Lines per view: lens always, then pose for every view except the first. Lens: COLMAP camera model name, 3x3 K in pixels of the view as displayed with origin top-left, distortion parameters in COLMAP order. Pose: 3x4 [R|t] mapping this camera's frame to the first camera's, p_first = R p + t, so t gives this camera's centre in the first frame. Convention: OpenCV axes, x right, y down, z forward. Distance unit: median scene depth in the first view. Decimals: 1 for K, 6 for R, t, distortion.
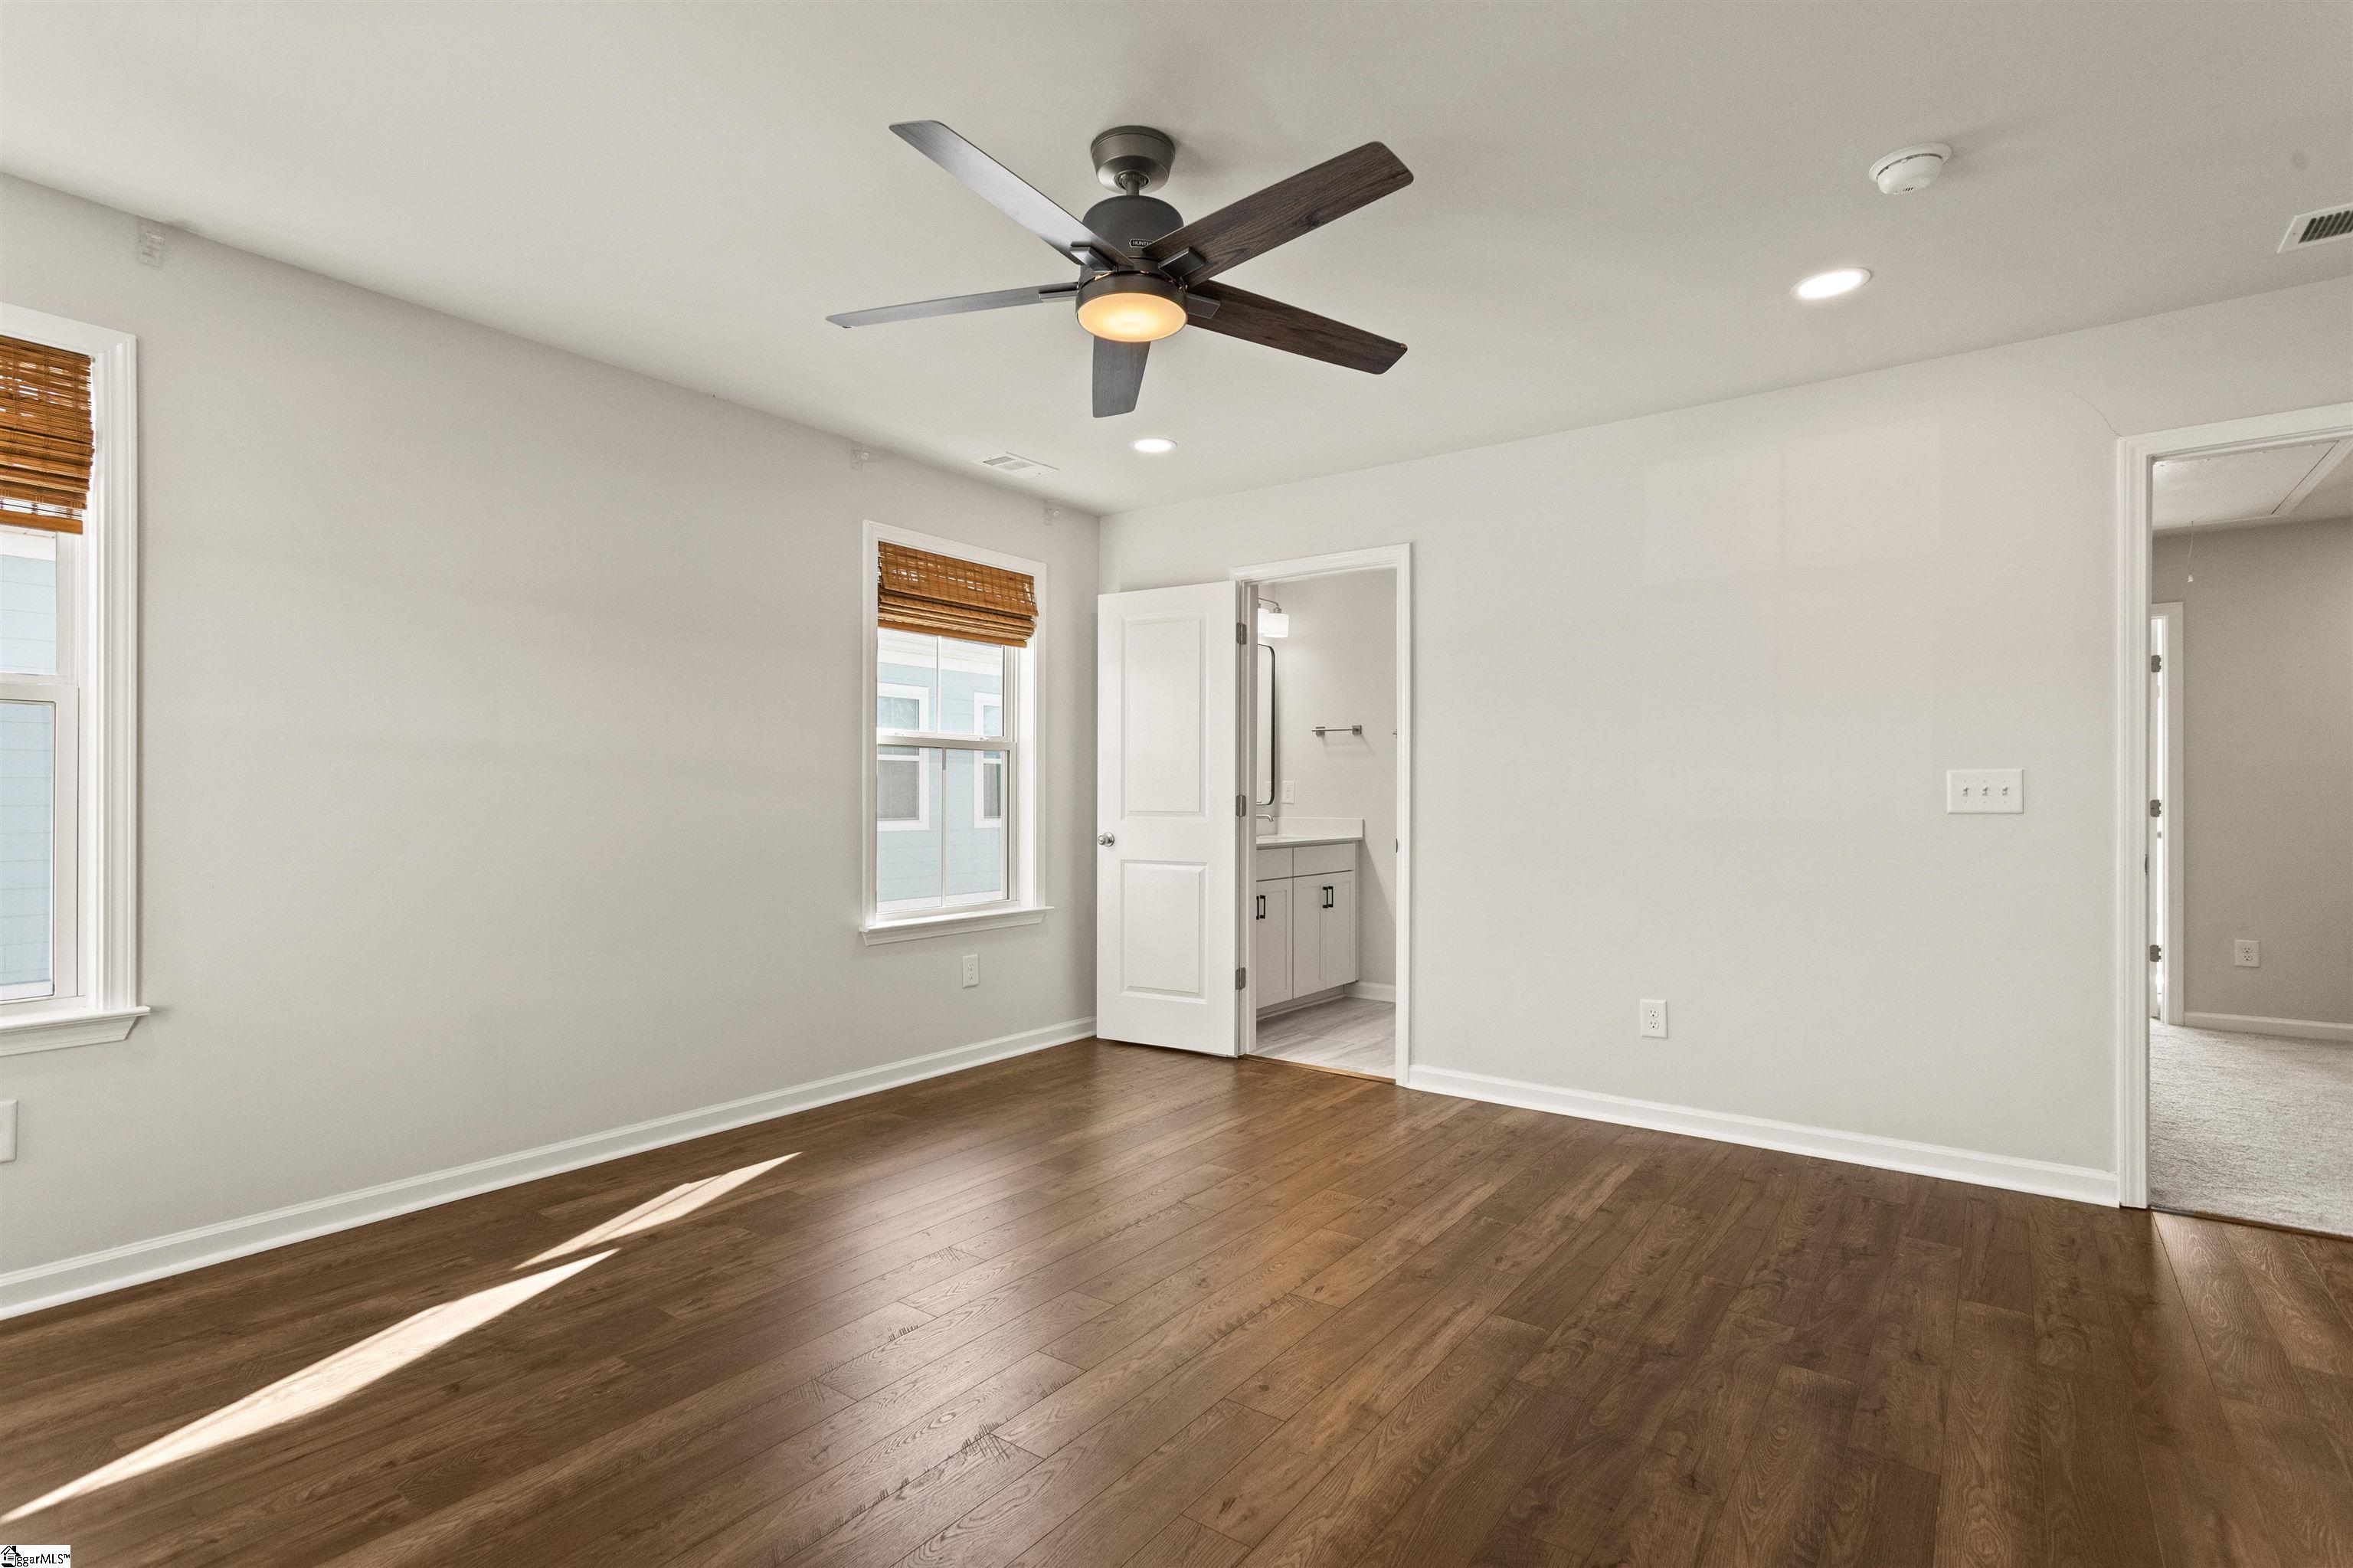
lens RADIAL K [[1087.8, 0, 1180.7], [0, 1087.8, 797.8], [0, 0, 1]] dist [0.003984, 0.001542]
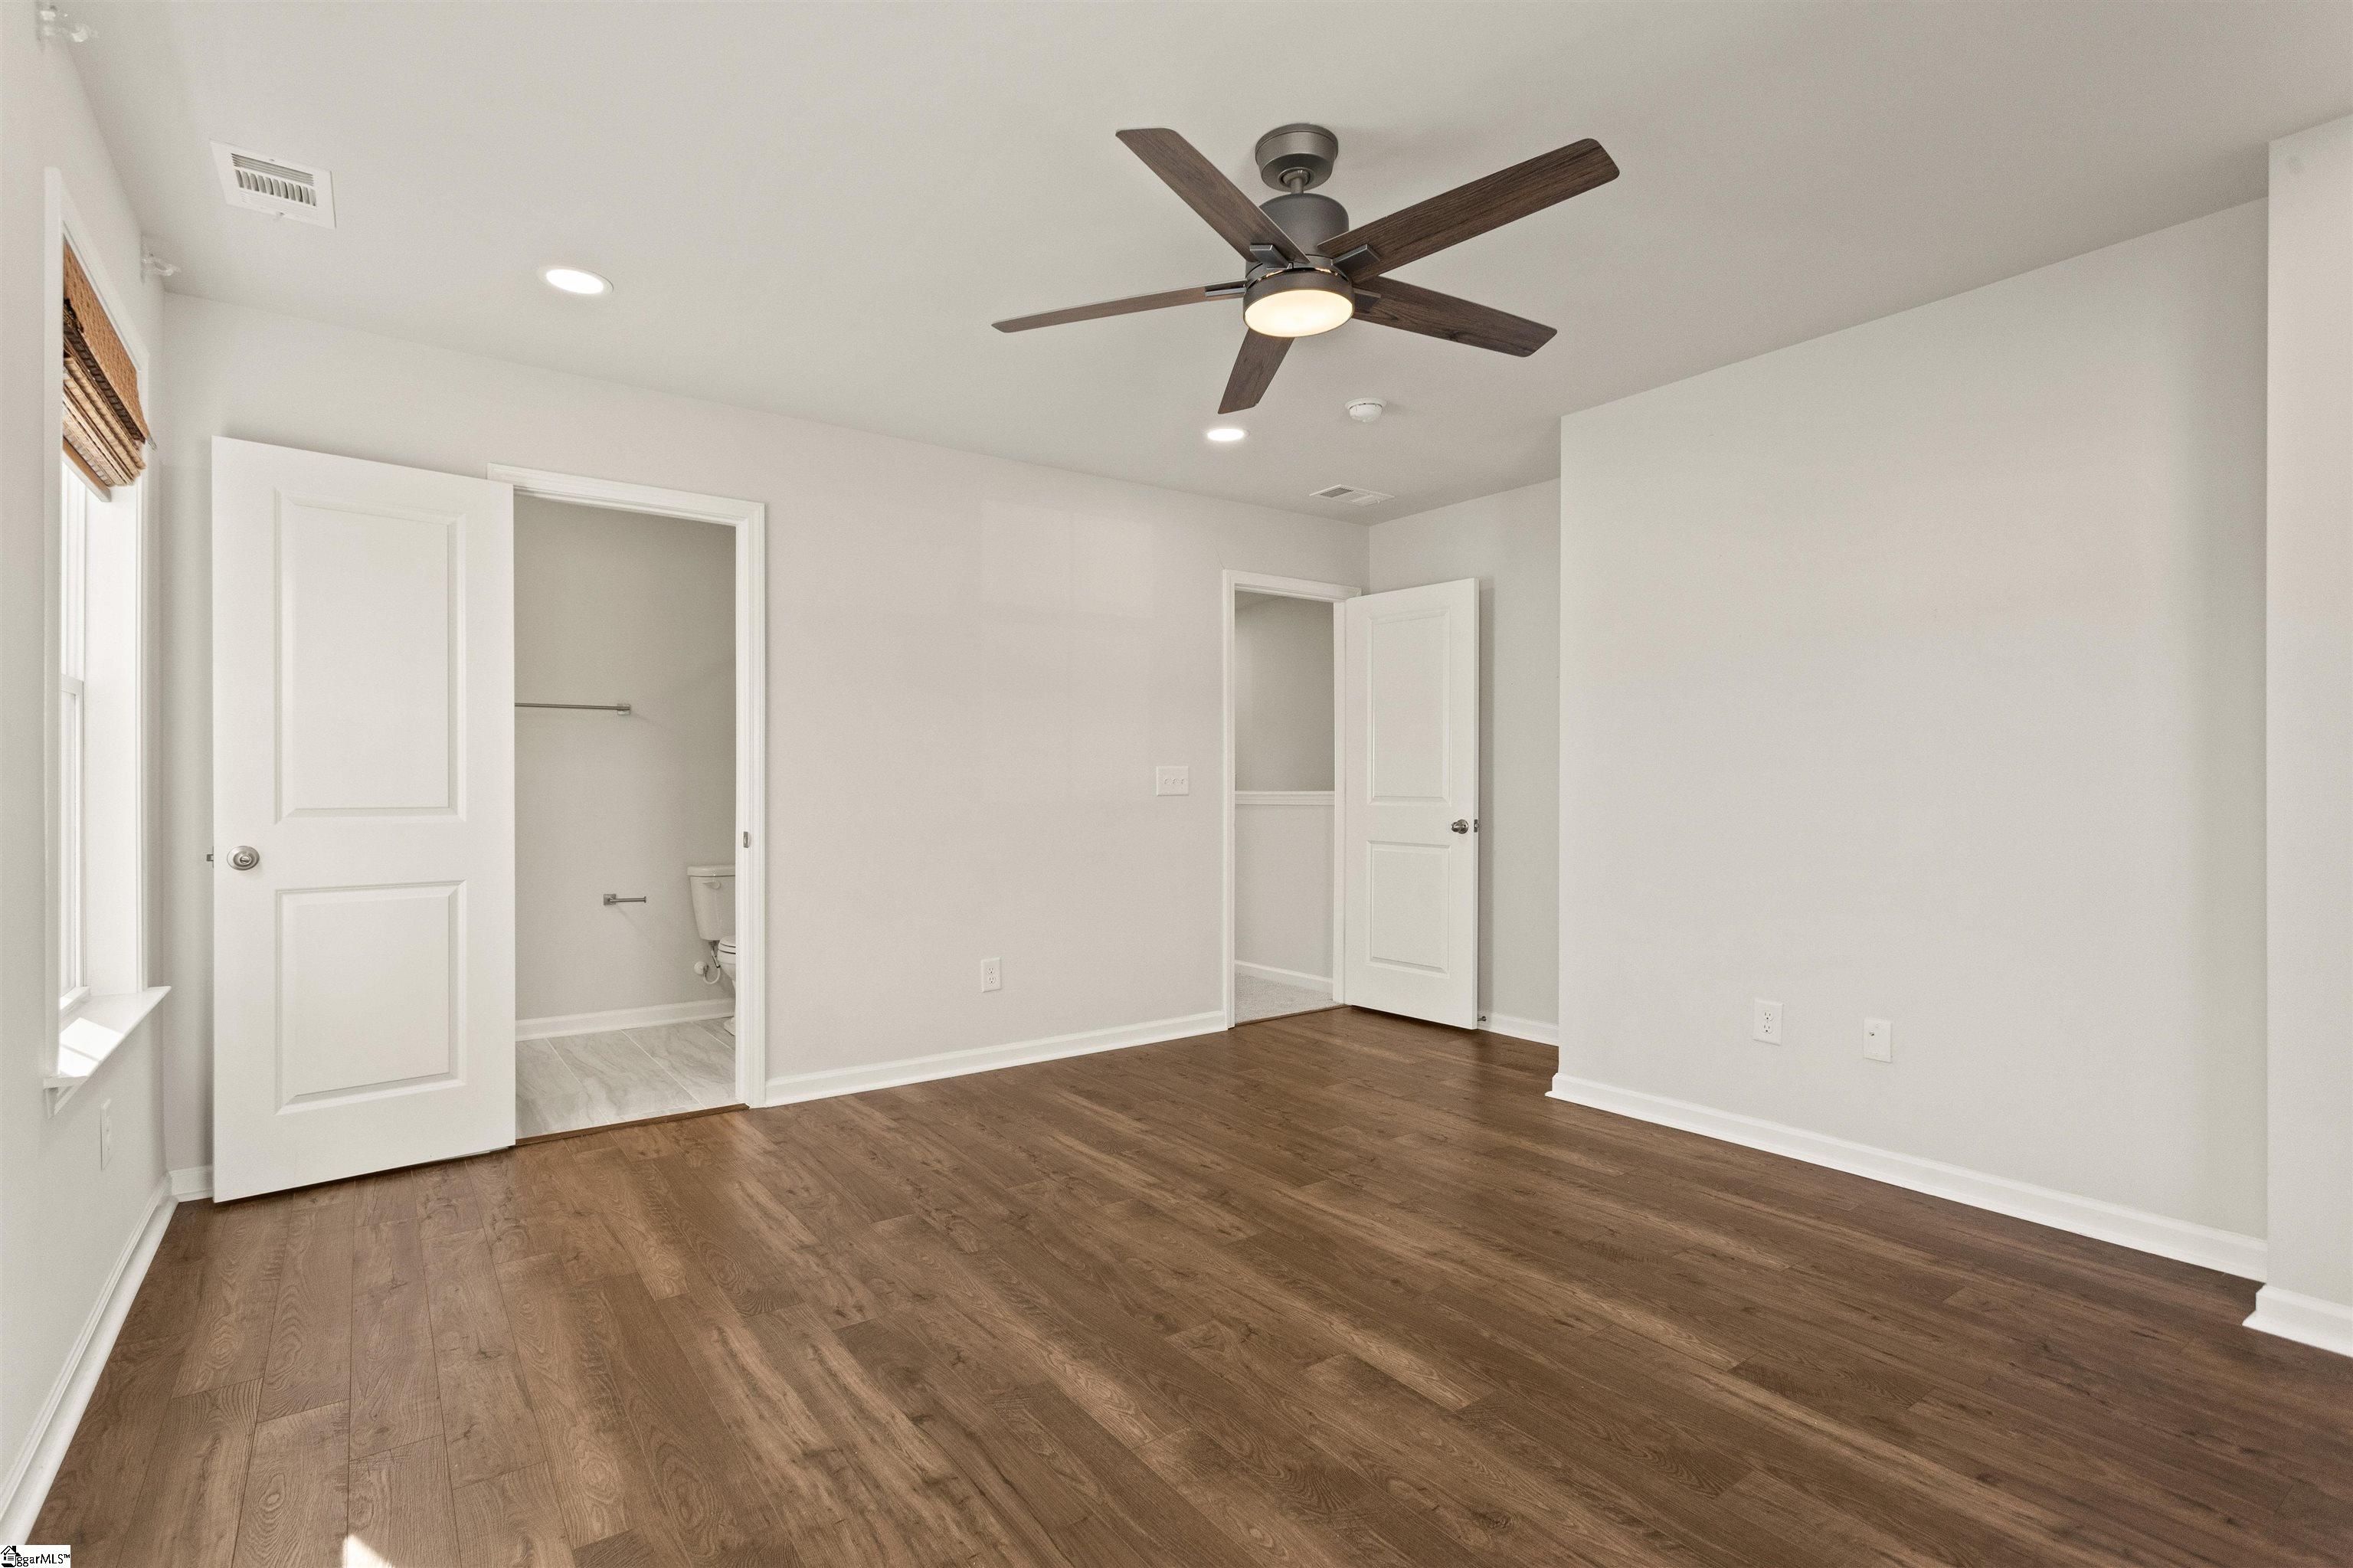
lens RADIAL K [[1087.8, 0, 1136.4], [0, 1087.8, 765.8], [0, 0, 1]] dist [0.003984, 0.001542]
pose [[0.336006, 0.013086, 0.941769, -0.668314], [-0.001465, 0.999910, -0.013371, -0.006473], [-0.941859, 0.003112, 0.335994, 0.497374]]
